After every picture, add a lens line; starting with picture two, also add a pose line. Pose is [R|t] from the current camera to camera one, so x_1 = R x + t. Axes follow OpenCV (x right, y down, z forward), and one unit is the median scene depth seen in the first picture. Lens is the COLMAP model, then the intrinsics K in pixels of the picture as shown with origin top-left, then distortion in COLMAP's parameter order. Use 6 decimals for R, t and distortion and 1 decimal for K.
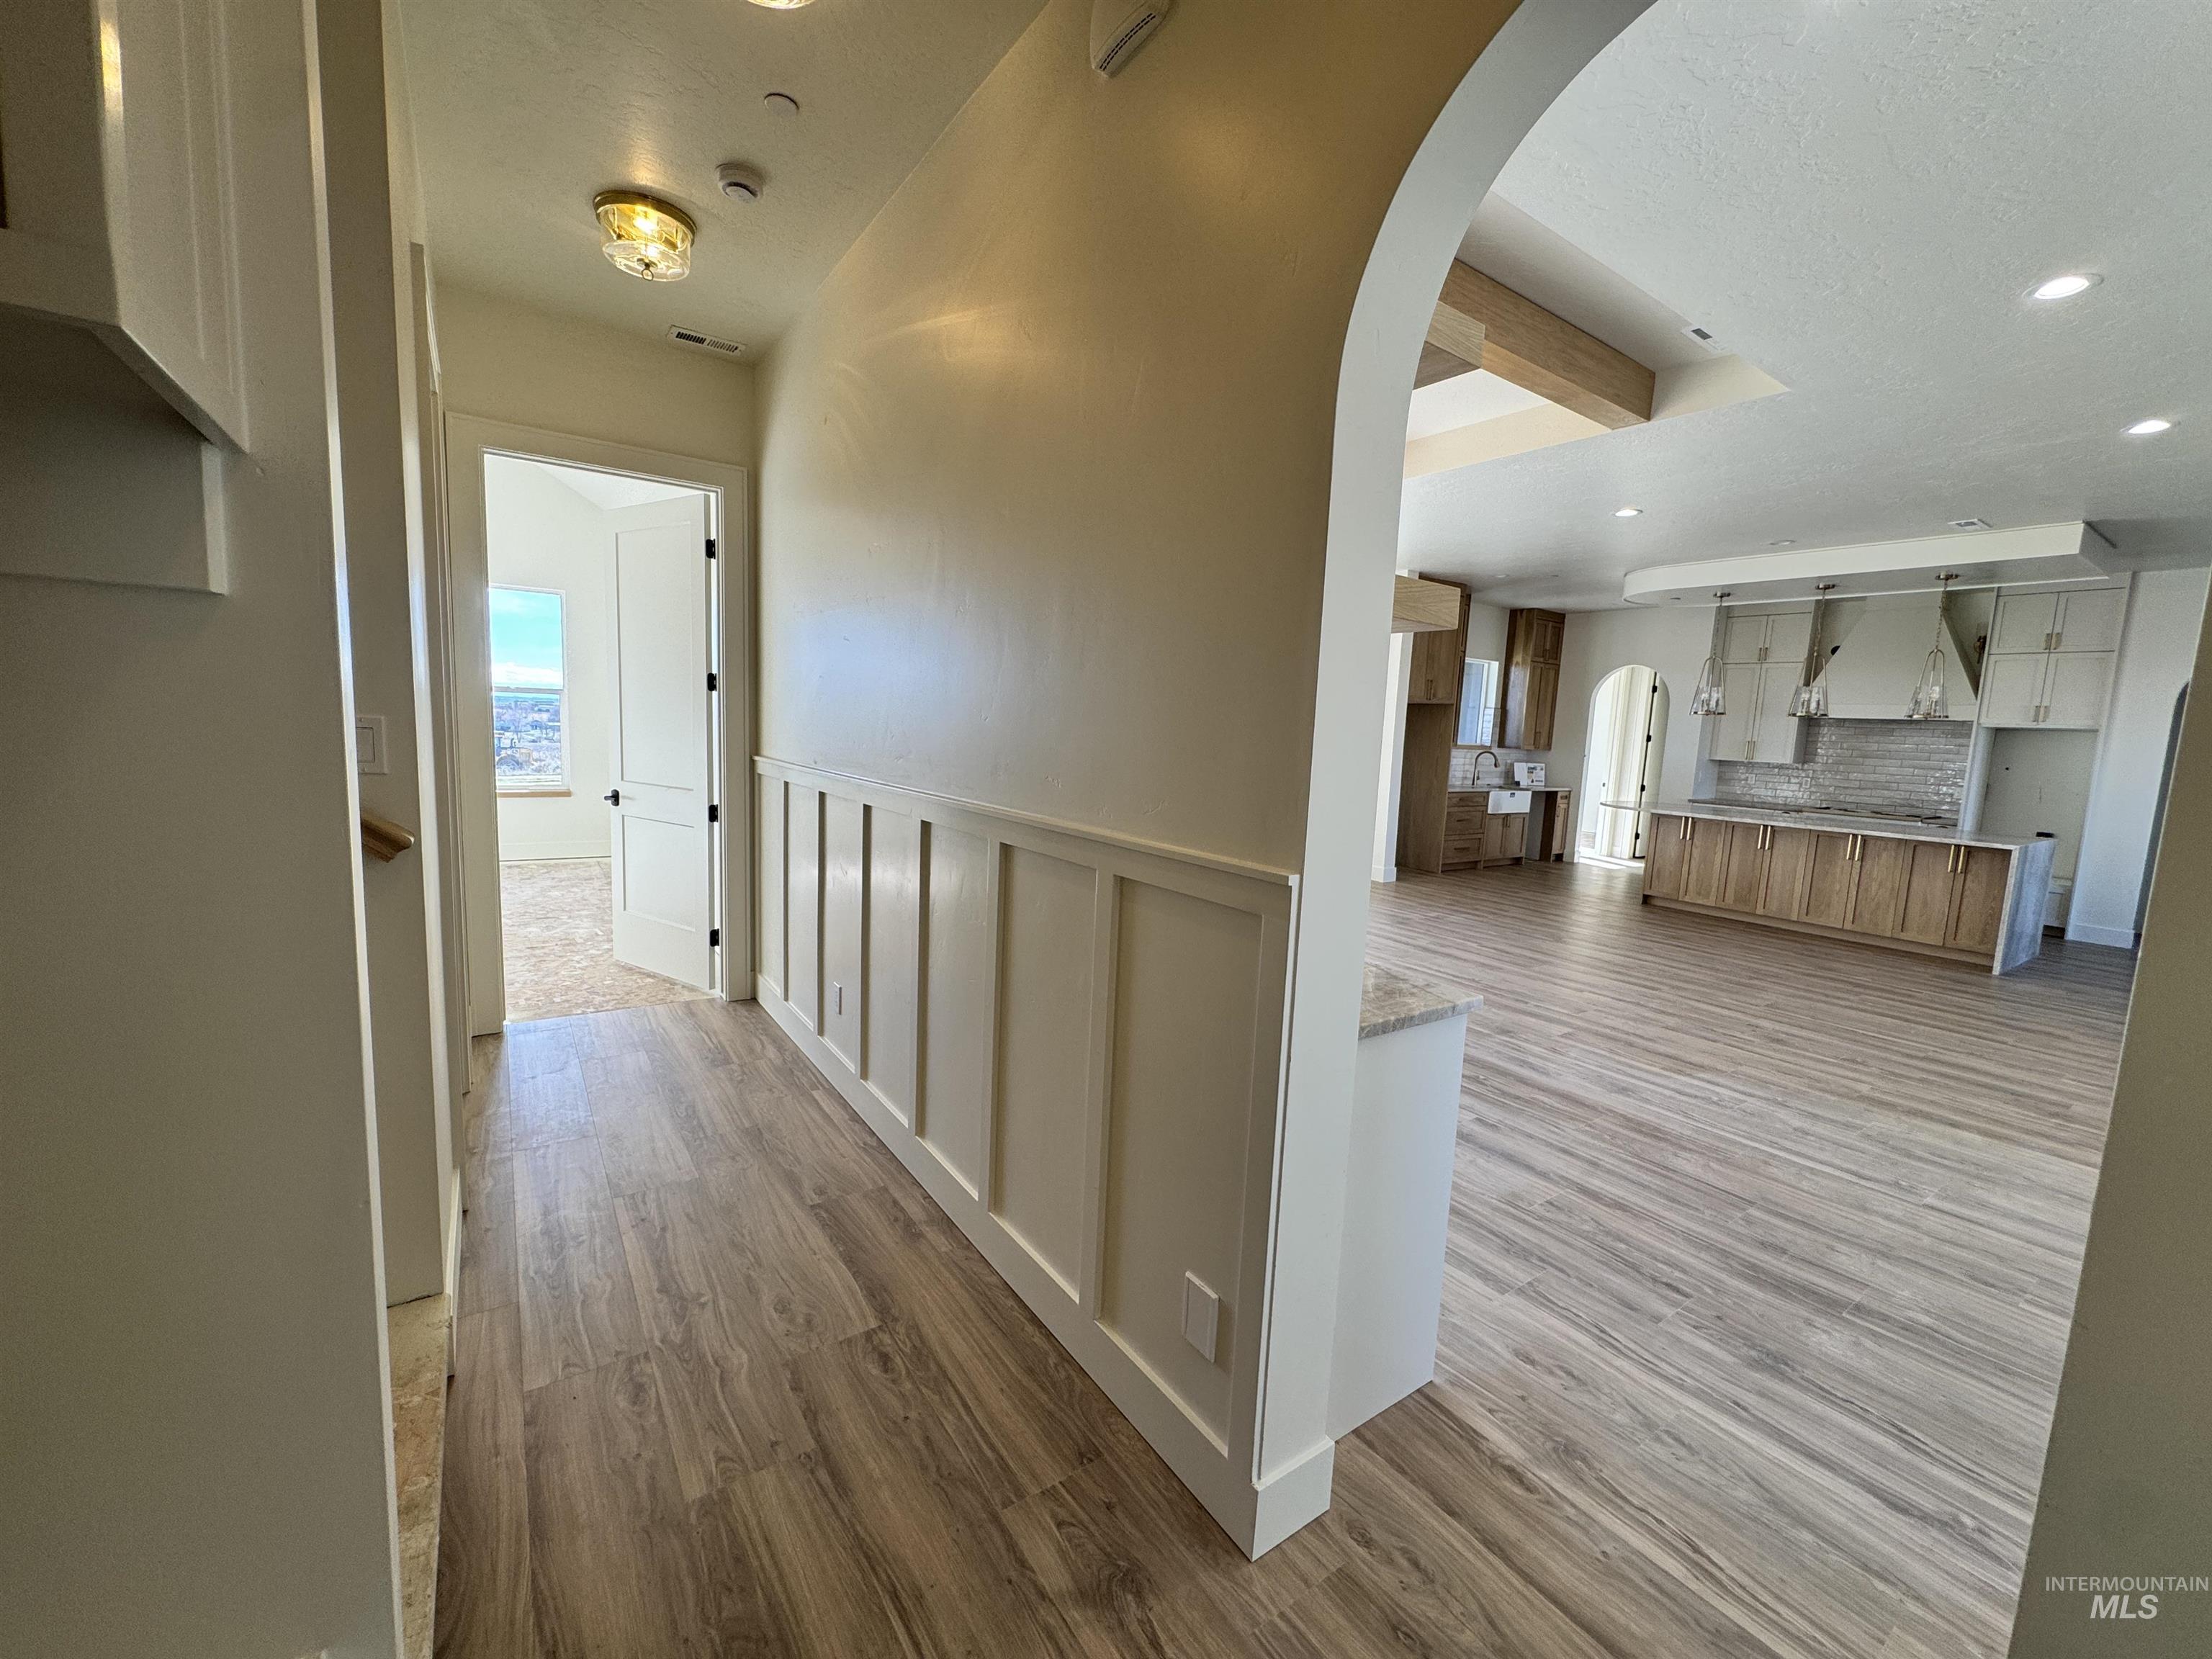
lens RADIAL K [[880.7, 0, 1106.0], [0, 880.7, 829.5], [0, 0, 1]] dist [0.000829, -0.000062]
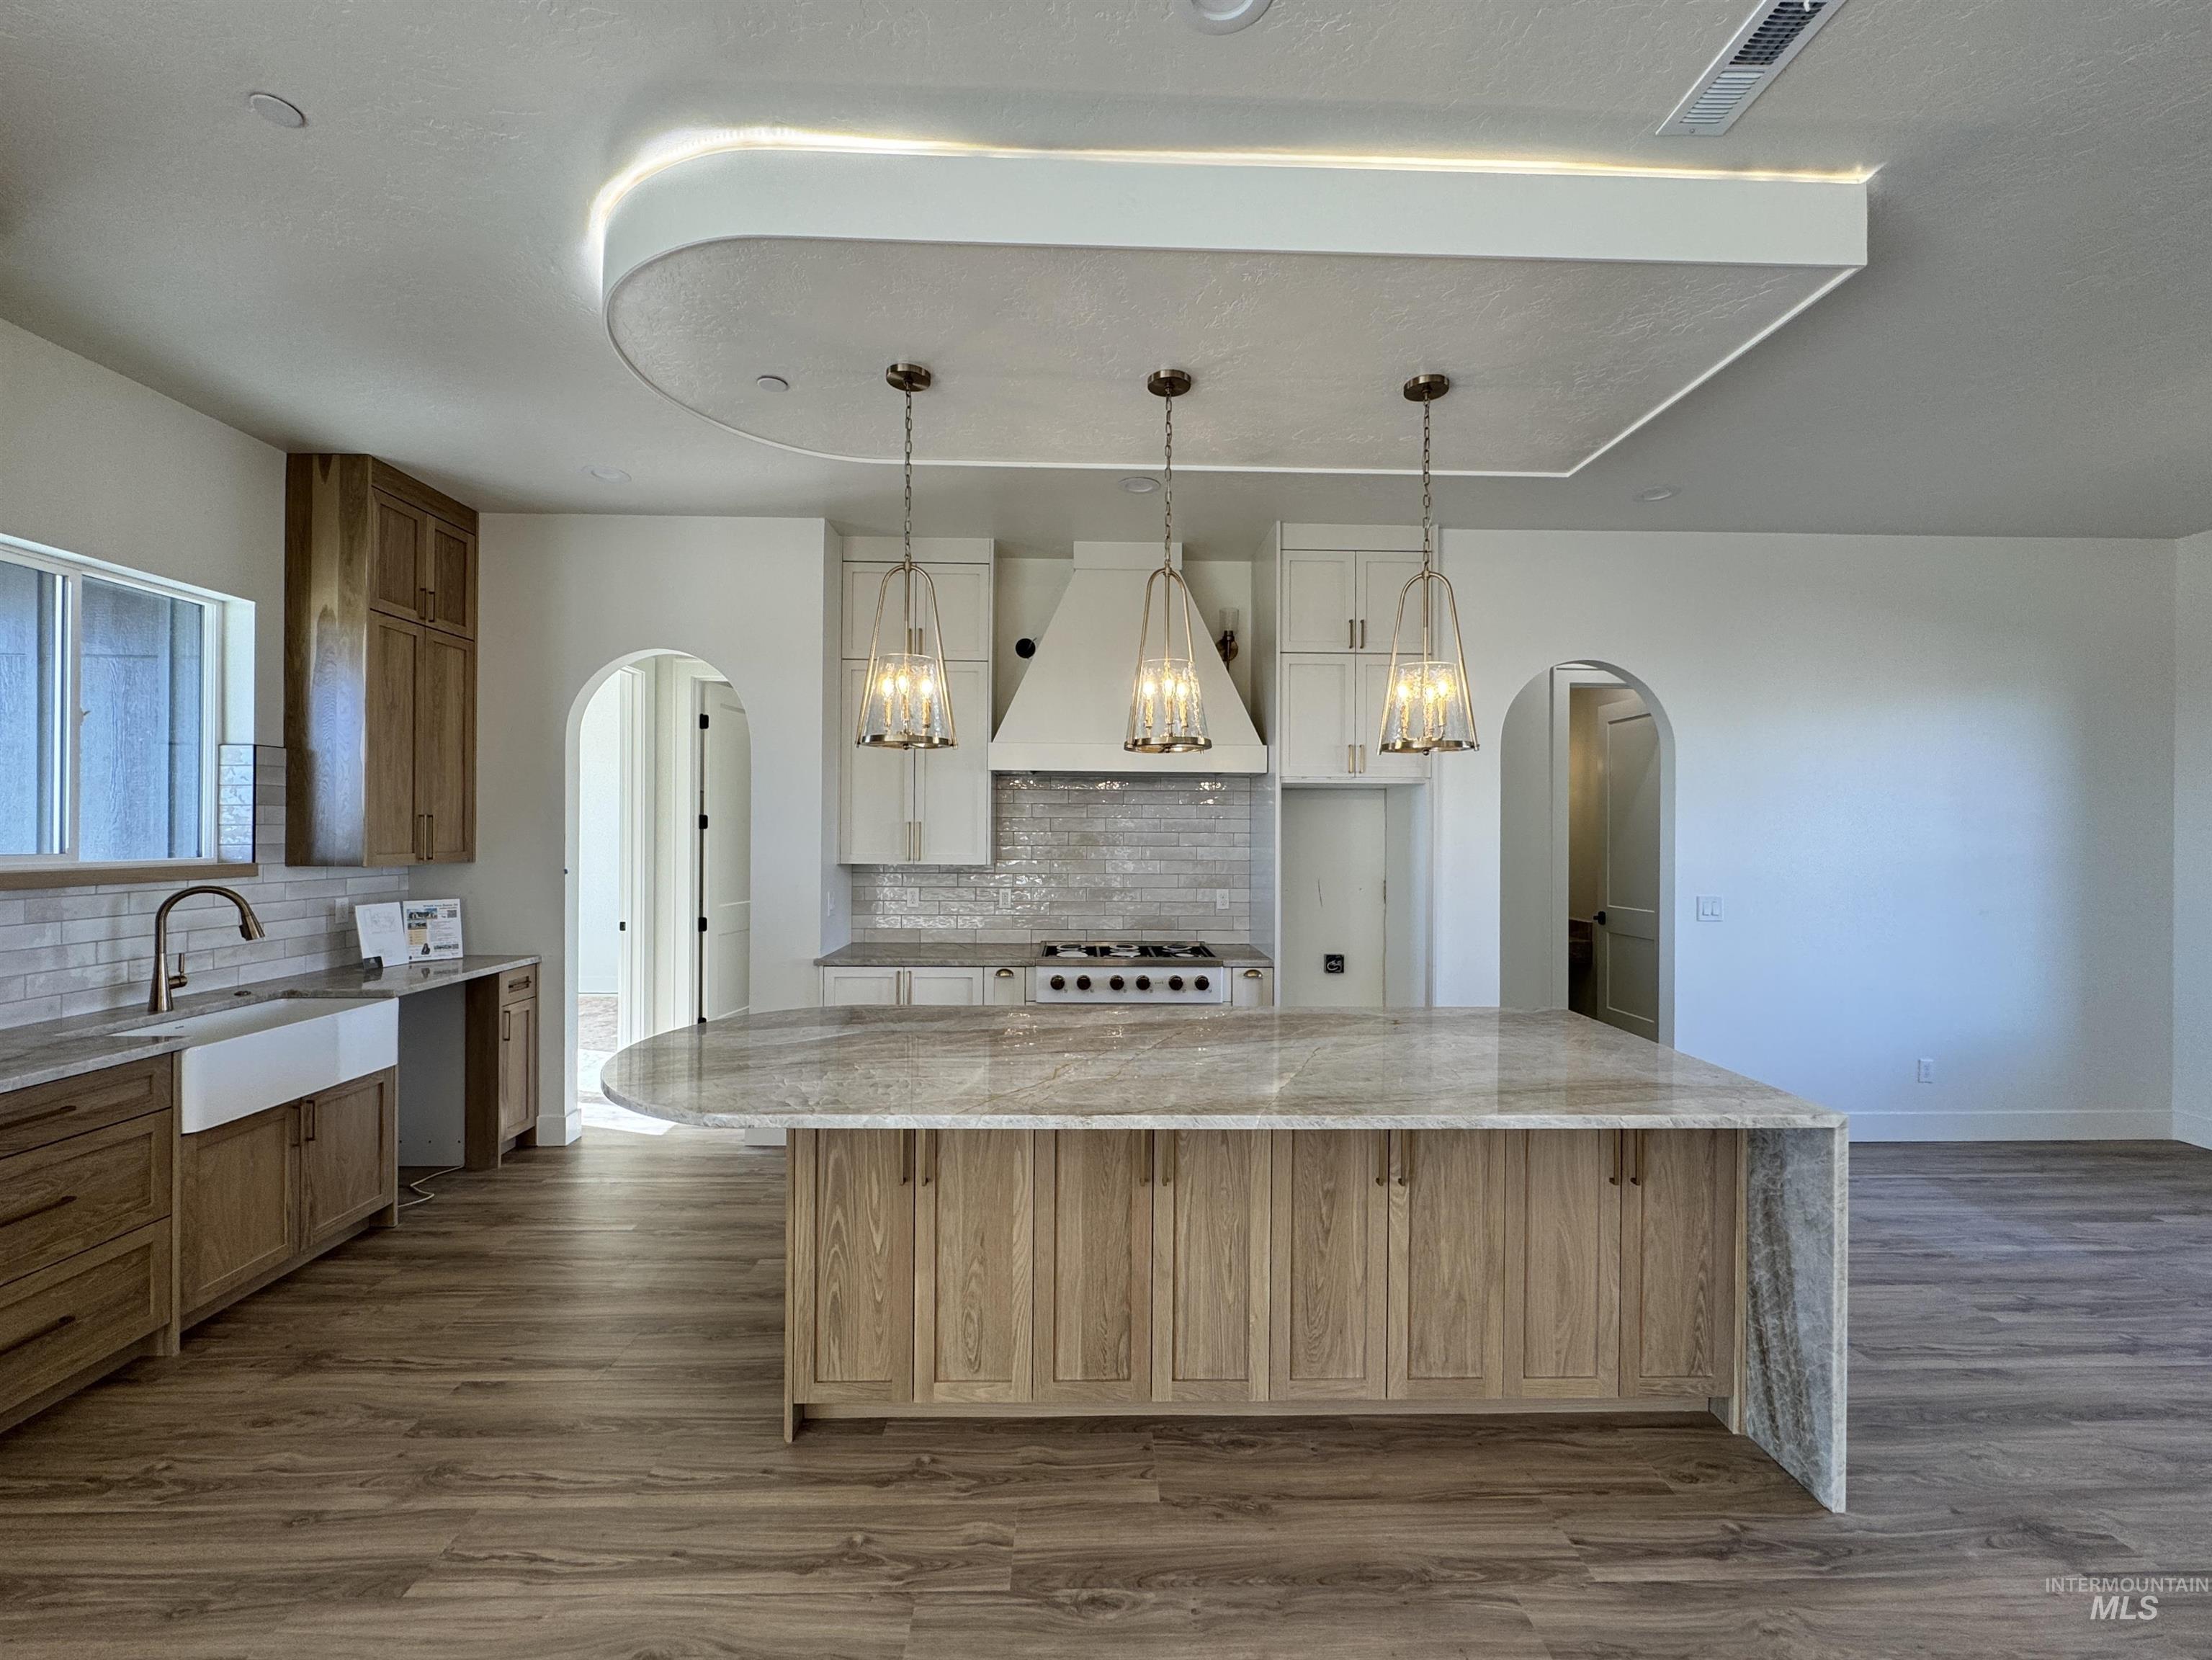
lens RADIAL K [[920.4, 0, 1106.0], [0, 920.4, 830.0], [0, 0, 1]] dist [-0.002490, -0.000283]
pose [[0.545803, -0.041062, 0.836907, 0.336529], [0.118269, 0.992574, -0.028431, -0.062677], [-0.829525, 0.114498, 0.546606, 0.579024]]
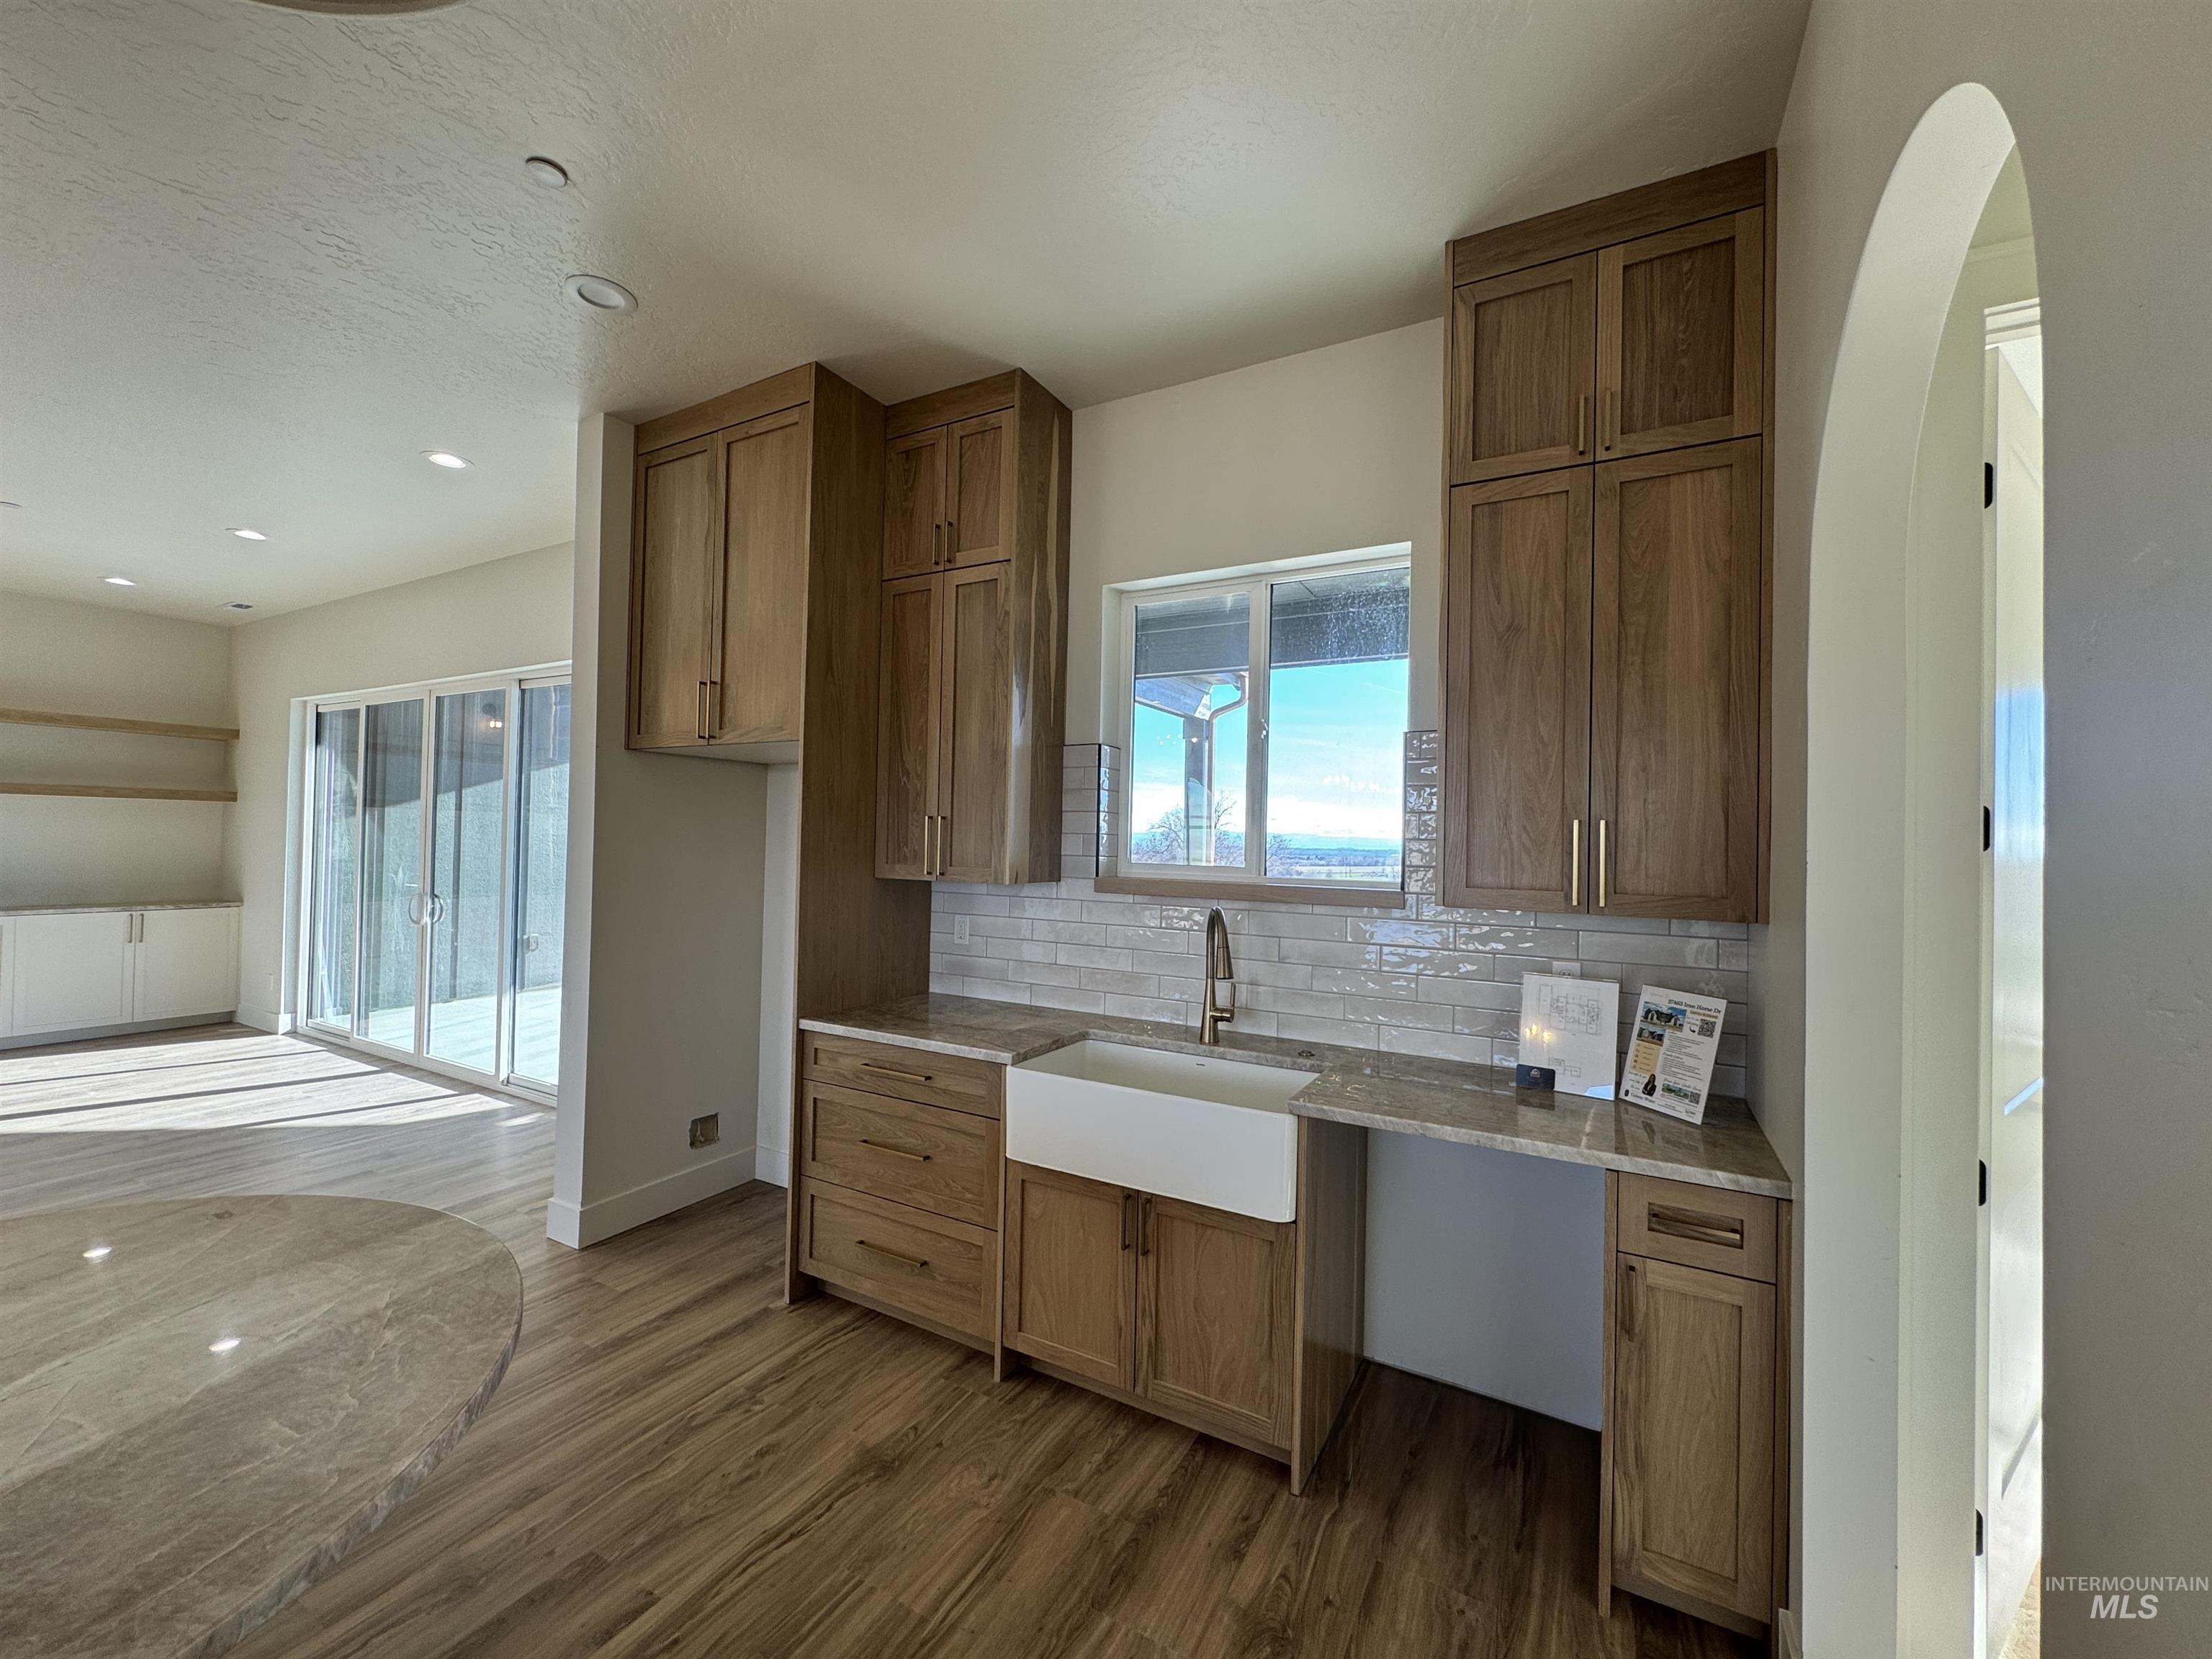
lens RADIAL K [[880.7, 0, 1106.0], [0, 880.7, 829.5], [0, 0, 1]] dist [0.000829, -0.000062]
pose [[0.442495, -0.047595, -0.895507, 0.627854], [-0.107788, 0.988528, -0.105801, -0.079710], [0.890269, 0.143341, 0.432289, 0.845689]]
